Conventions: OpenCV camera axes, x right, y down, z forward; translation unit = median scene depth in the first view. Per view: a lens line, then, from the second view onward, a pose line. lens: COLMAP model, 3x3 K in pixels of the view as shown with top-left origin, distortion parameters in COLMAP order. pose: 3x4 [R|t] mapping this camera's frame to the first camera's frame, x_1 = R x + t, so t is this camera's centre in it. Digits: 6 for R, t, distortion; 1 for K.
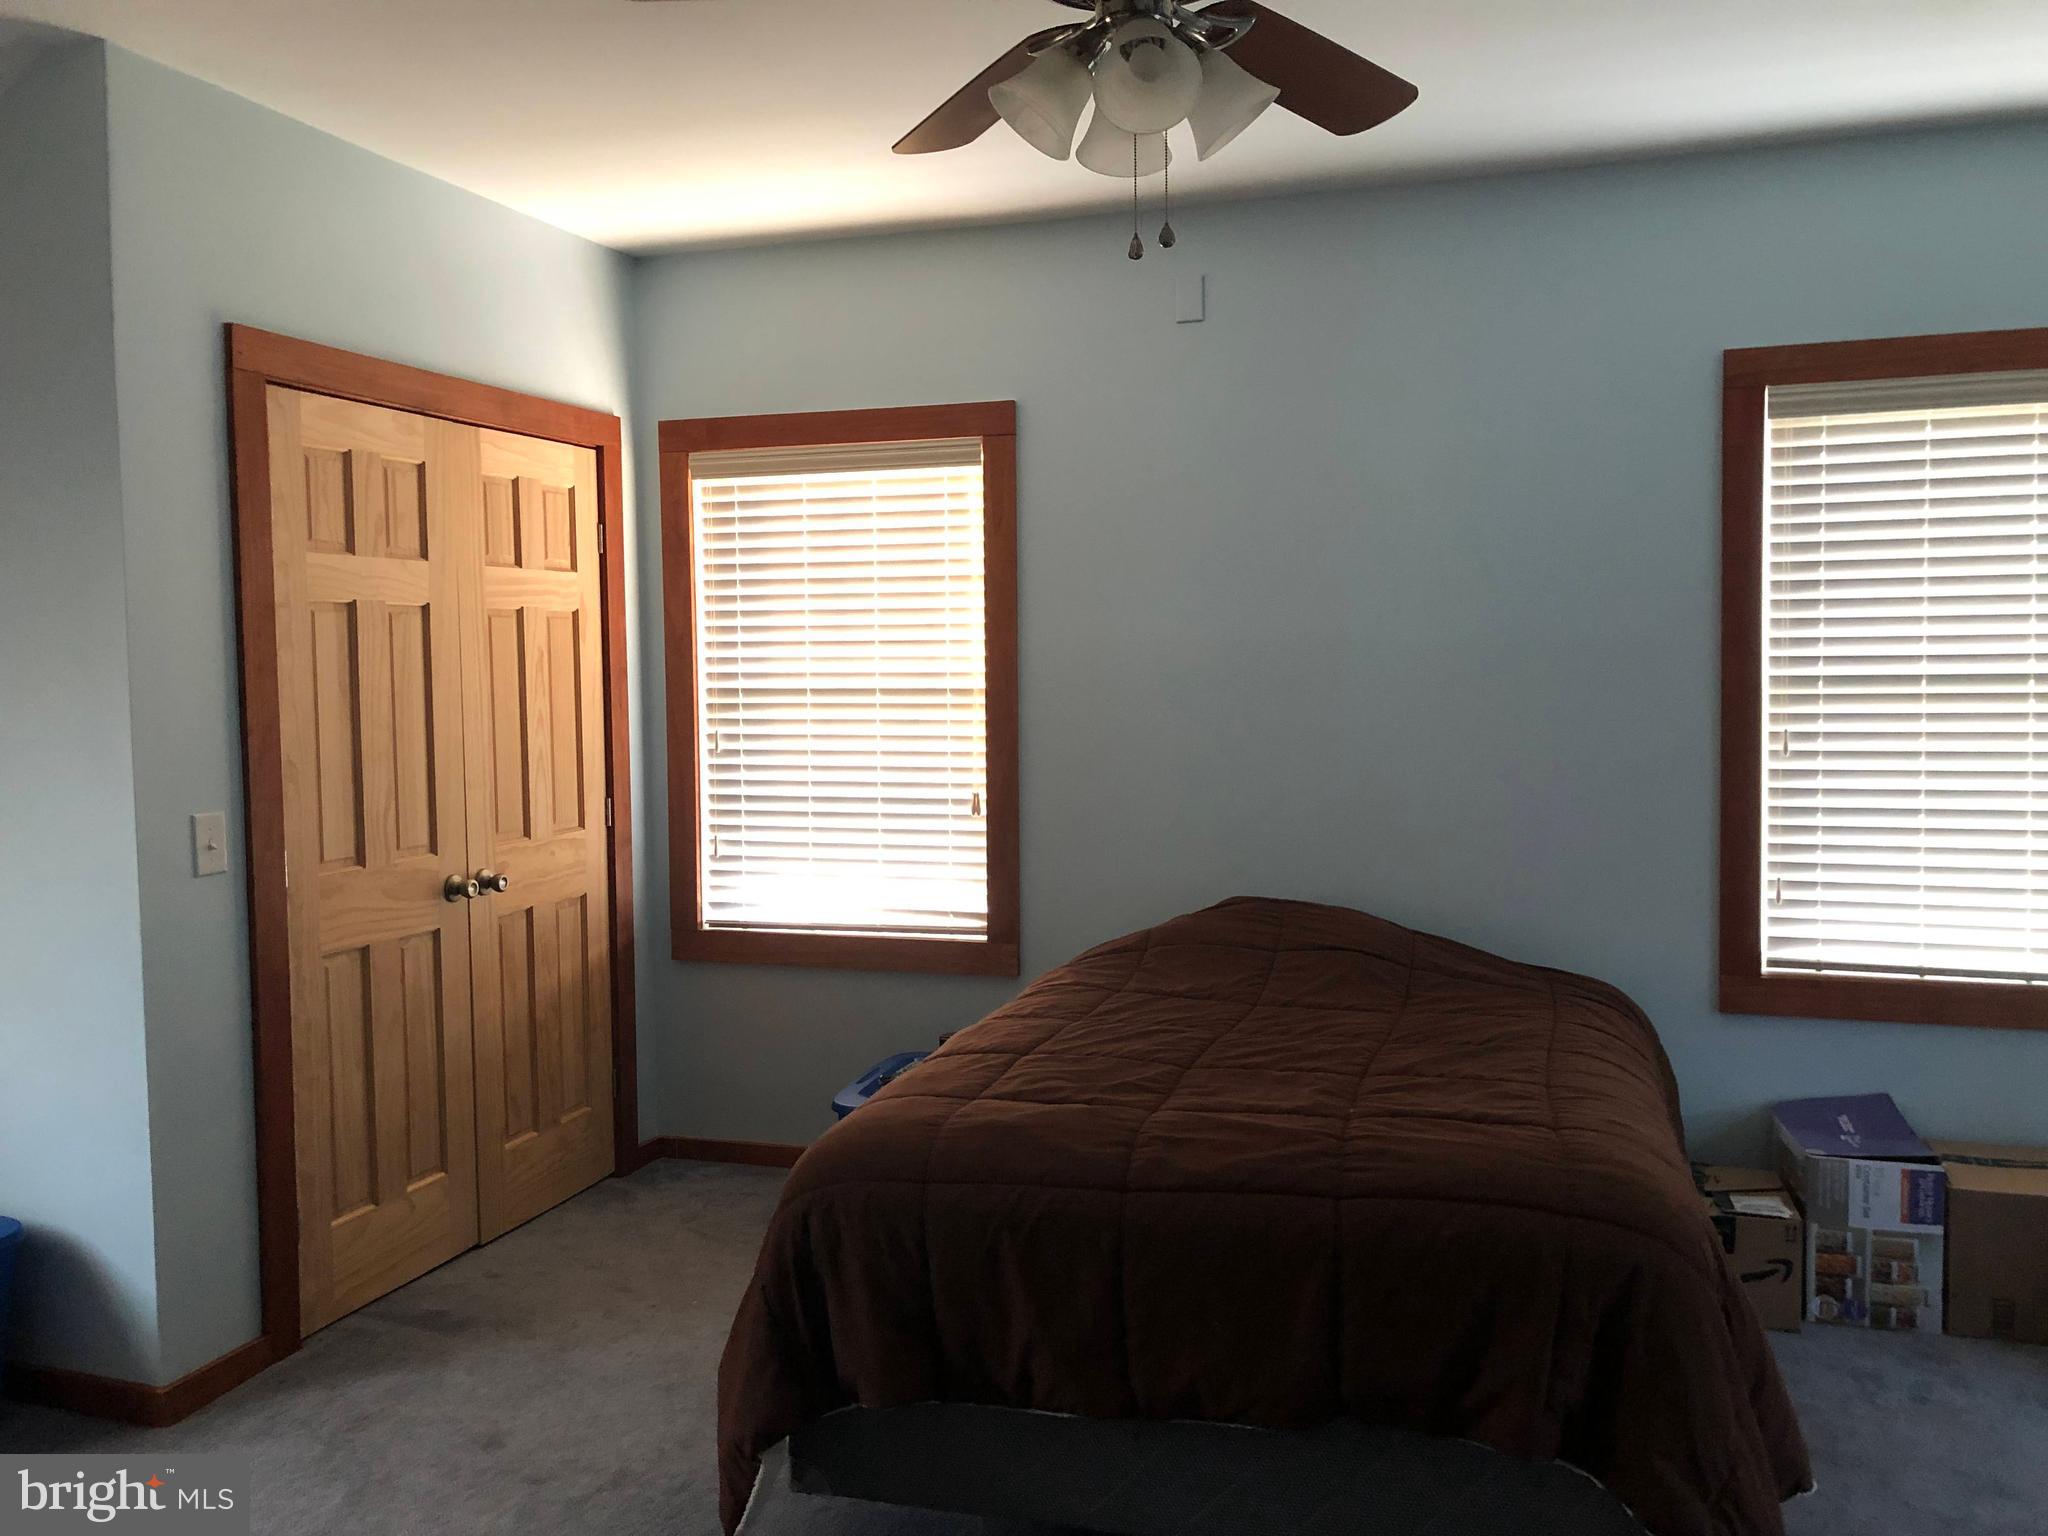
lens RADIAL K [[1662.0, 0, 1039.0], [0, 1662.0, 760.9], [0, 0, 1]] dist [0.028908, -0.005561]
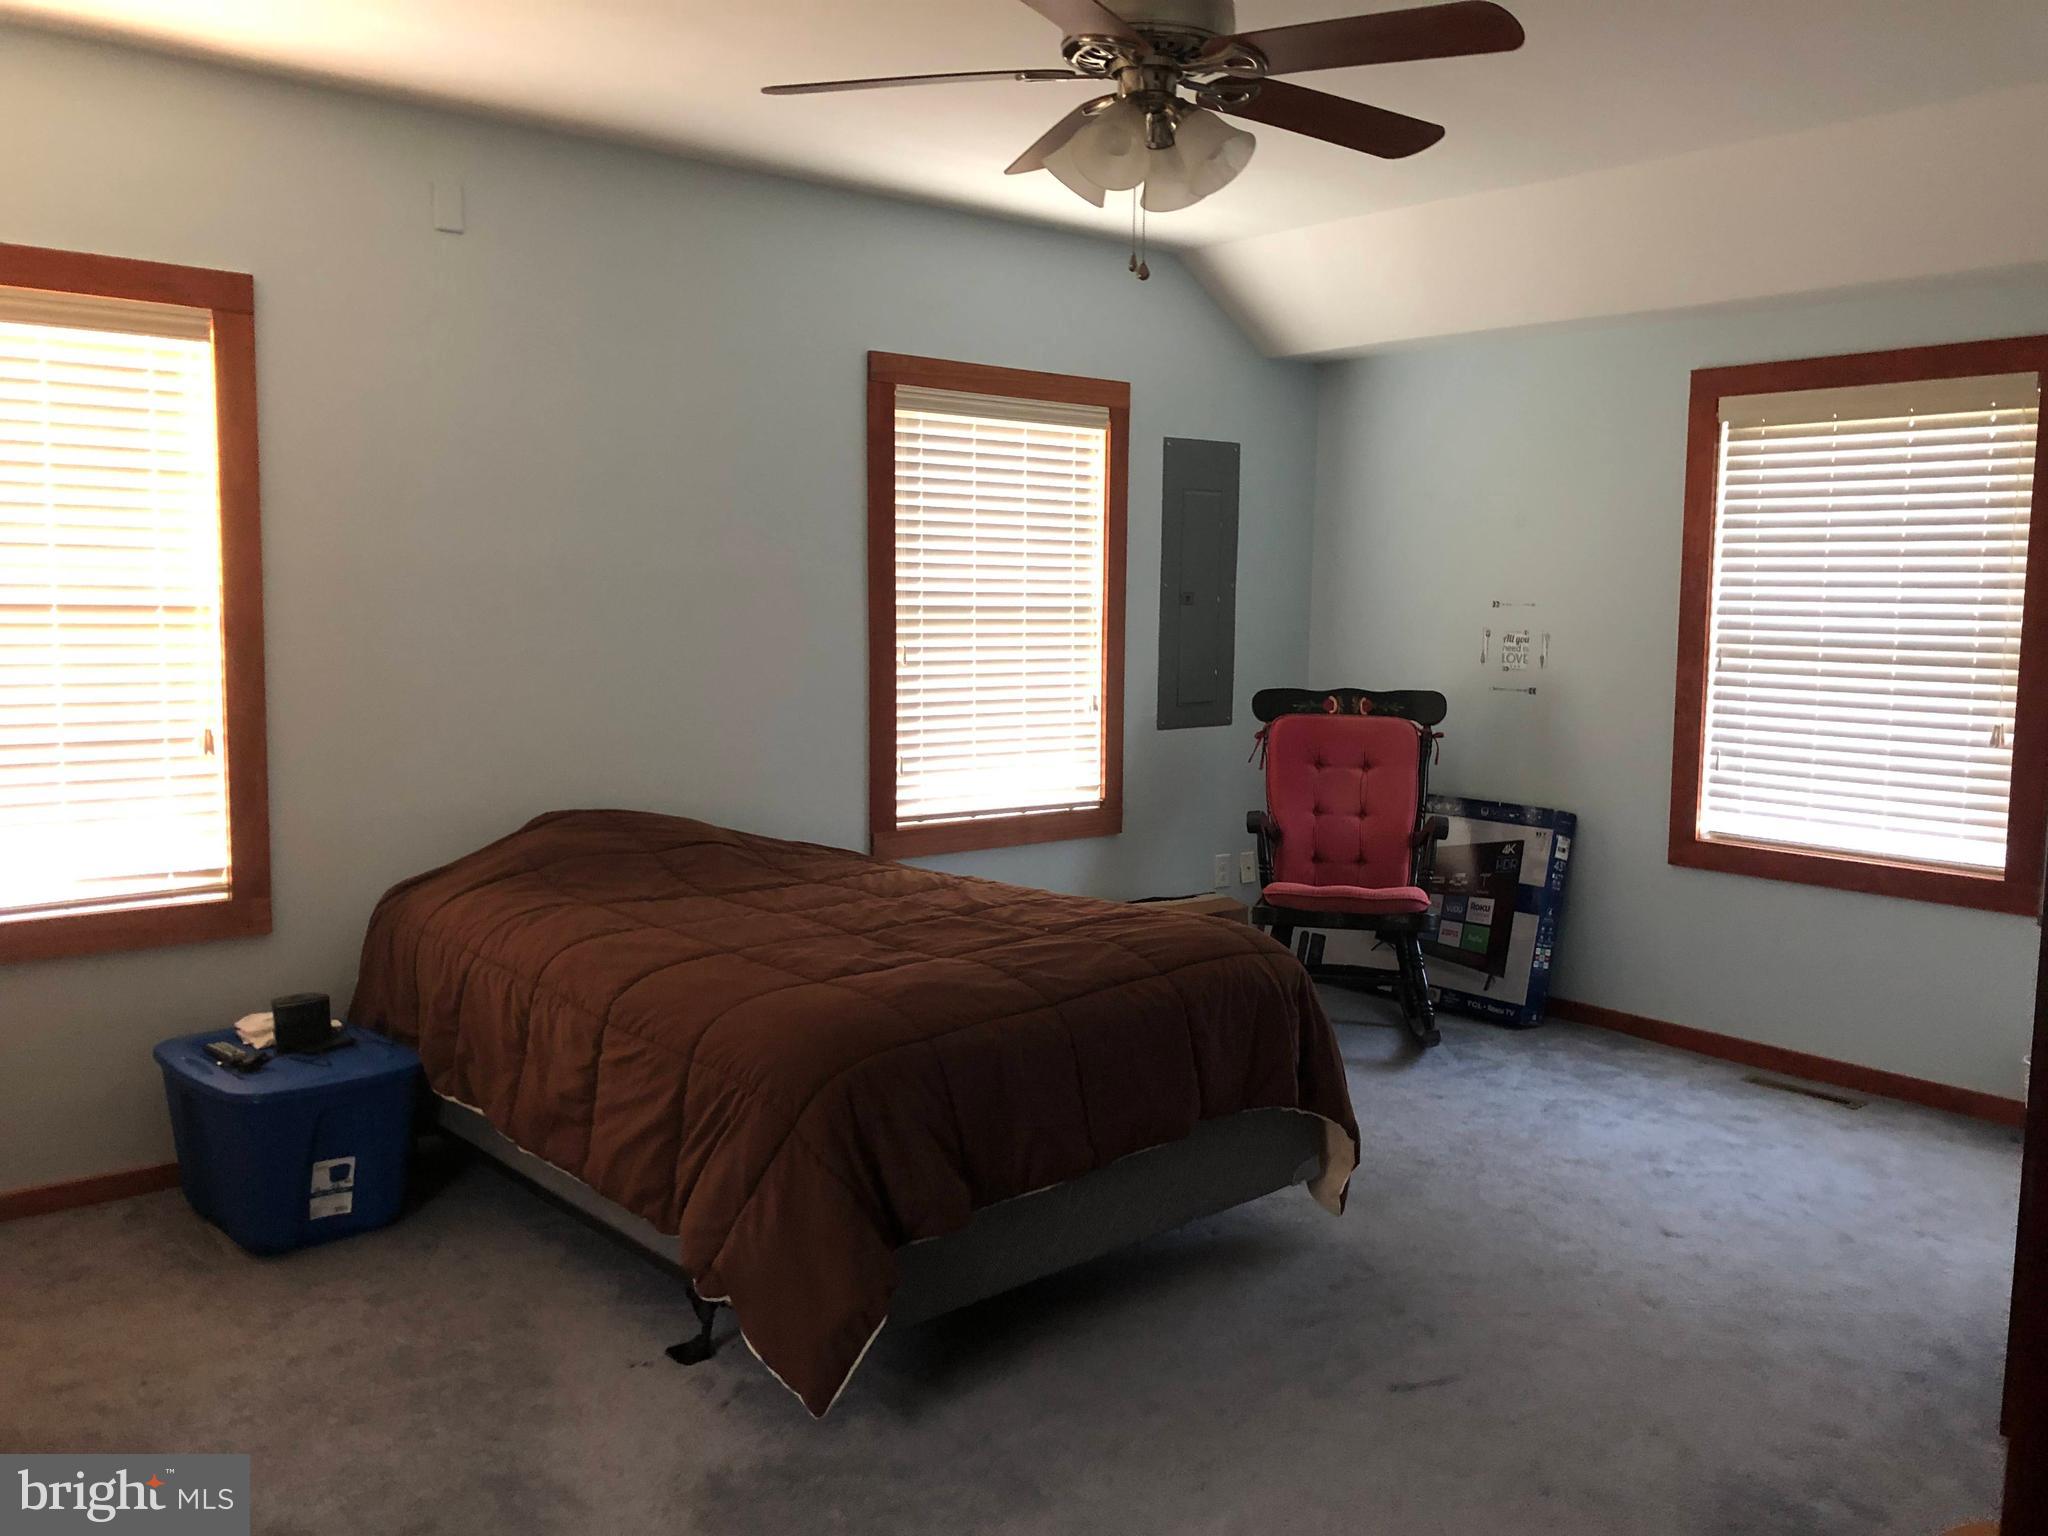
lens RADIAL K [[1662.0, 0, 1046.6], [0, 1662.0, 780.5], [0, 0, 1]] dist [0.028908, -0.005561]
pose [[0.512371, -0.078012, 0.855213, -0.642511], [0.032101, 0.996909, 0.071705, -0.002495], [-0.858164, -0.009286, 0.513292, 0.215400]]
